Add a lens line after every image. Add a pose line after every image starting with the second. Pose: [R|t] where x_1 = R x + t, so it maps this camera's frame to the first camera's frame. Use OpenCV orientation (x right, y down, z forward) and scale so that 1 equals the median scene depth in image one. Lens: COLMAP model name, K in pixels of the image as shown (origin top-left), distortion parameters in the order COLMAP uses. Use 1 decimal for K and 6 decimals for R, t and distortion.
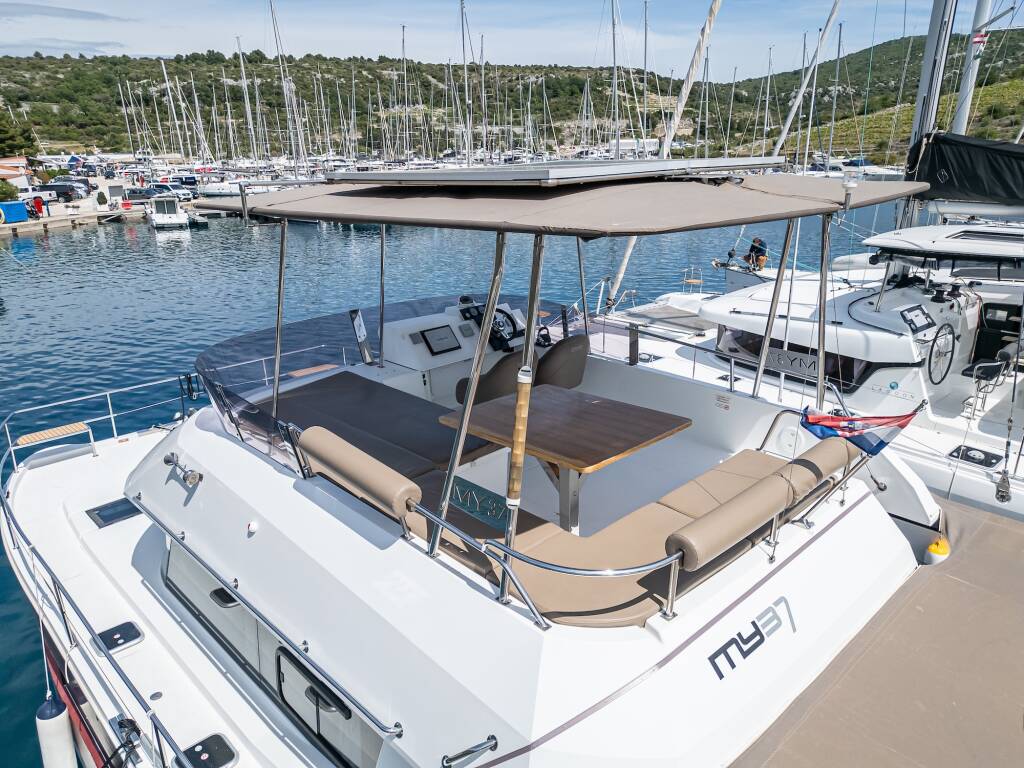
lens RADIAL K [[713.5, 0, 519.7], [0, 713.5, 401.2], [0, 0, 1]] dist [0.054774, -0.024169]
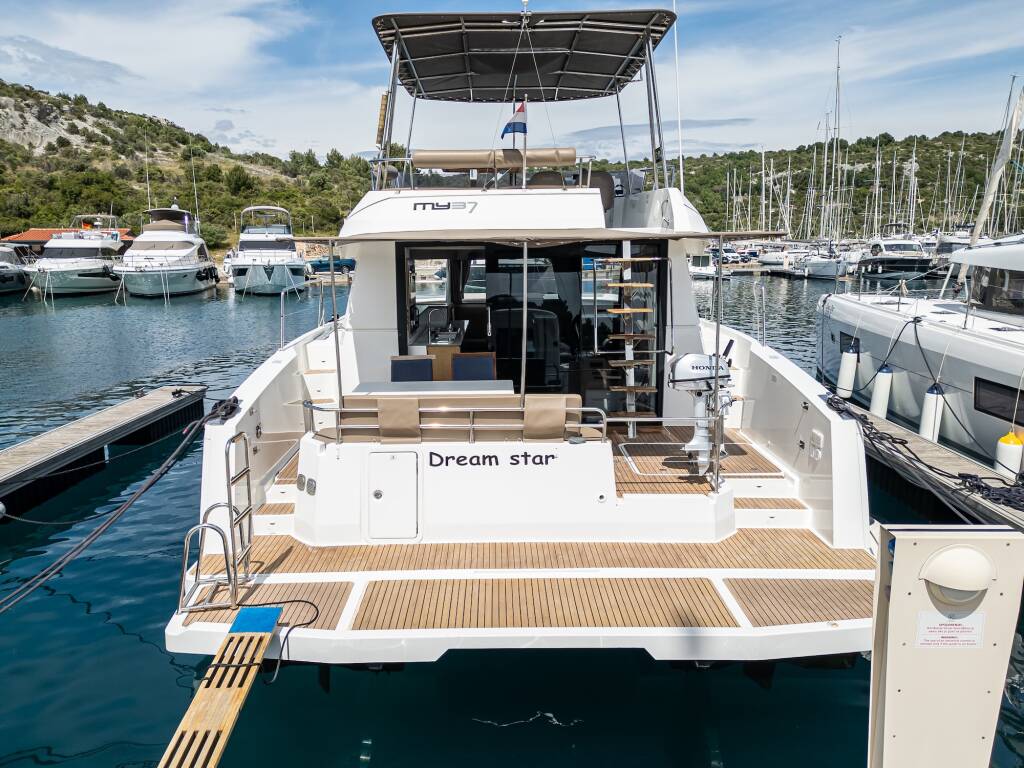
lens RADIAL K [[733.7, 0, 504.2], [0, 733.7, 407.6], [0, 0, 1]] dist [0.041574, -0.001365]
pose [[0.724943, 0.164452, -0.668890, 0.097153], [-0.232002, 0.972637, -0.012314, 0.042706], [0.648562, 0.164110, 0.743260, -0.022293]]
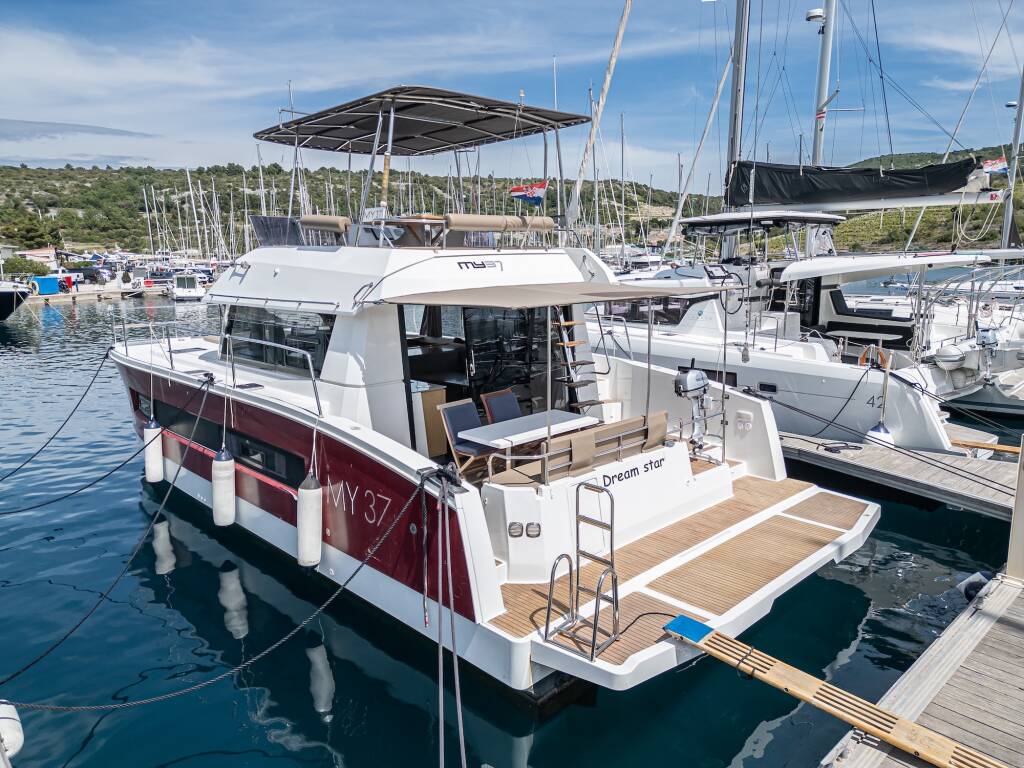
lens RADIAL K [[702.4, 0, 512.0], [0, 702.4, 384.0], [0, 0, 1]] dist [0.133972, -0.120824]
pose [[0.999949, 0.006056, -0.008033, 0.021039], [-0.007212, 0.988257, -0.152633, 0.051361], [0.007014, 0.152684, 0.988250, -0.062990]]
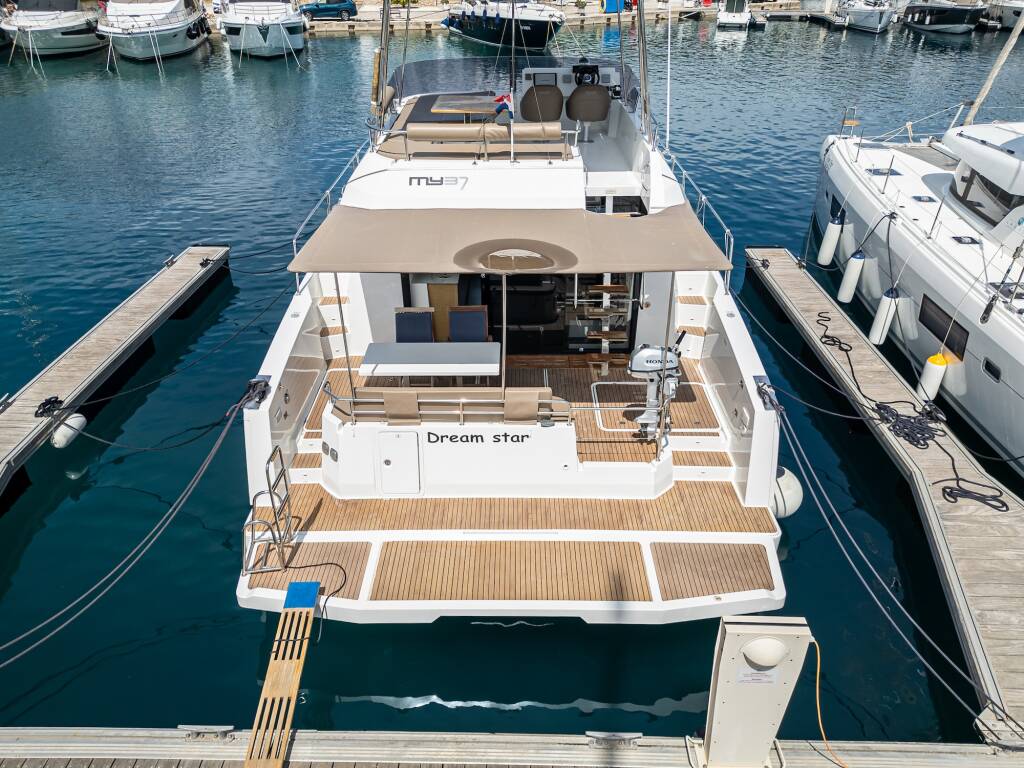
lens RADIAL K [[713.5, 0, 519.7], [0, 713.5, 401.2], [0, 0, 1]] dist [0.054774, -0.024169]
pose [[0.720584, 0.386269, -0.575807, 0.101660], [-0.246096, 0.918863, 0.308429, 0.008942], [0.648224, -0.080545, 0.757177, -0.032697]]
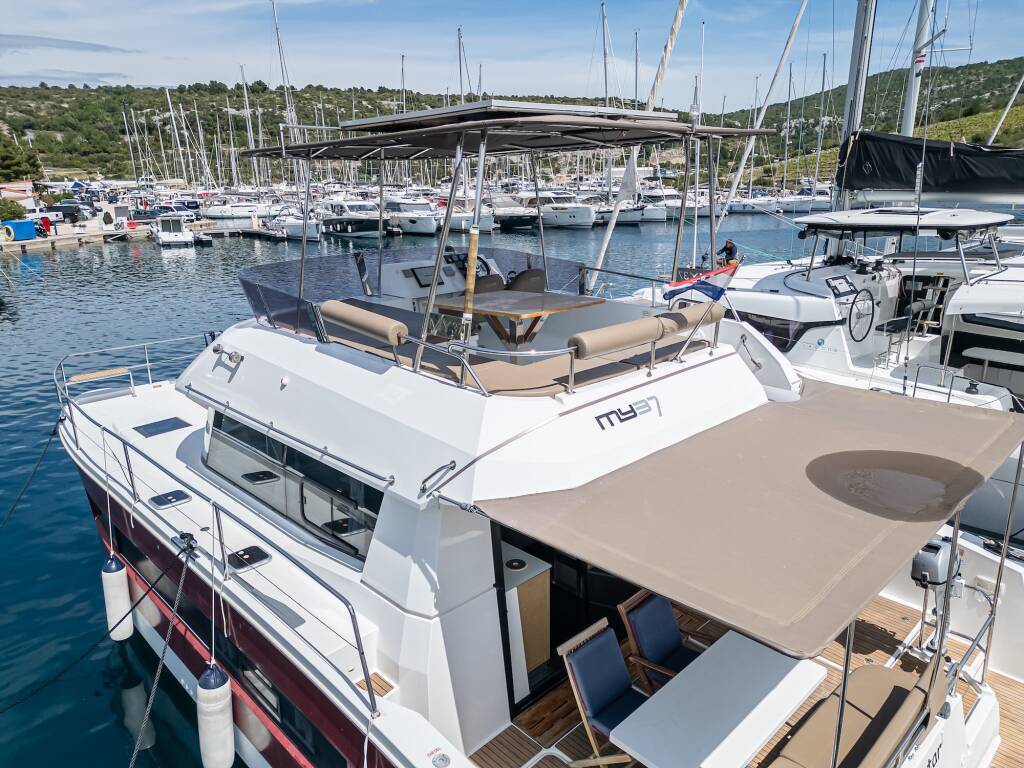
lens RADIAL K [[708.0, 0, 518.9], [0, 708.0, 395.0], [0, 0, 1]] dist [0.083694, -0.055610]
pose [[0.999994, -0.000333, 0.003428, 0.004182], [0.000473, 0.999164, -0.040887, 0.016202], [-0.003411, 0.040888, 0.999158, -0.021755]]
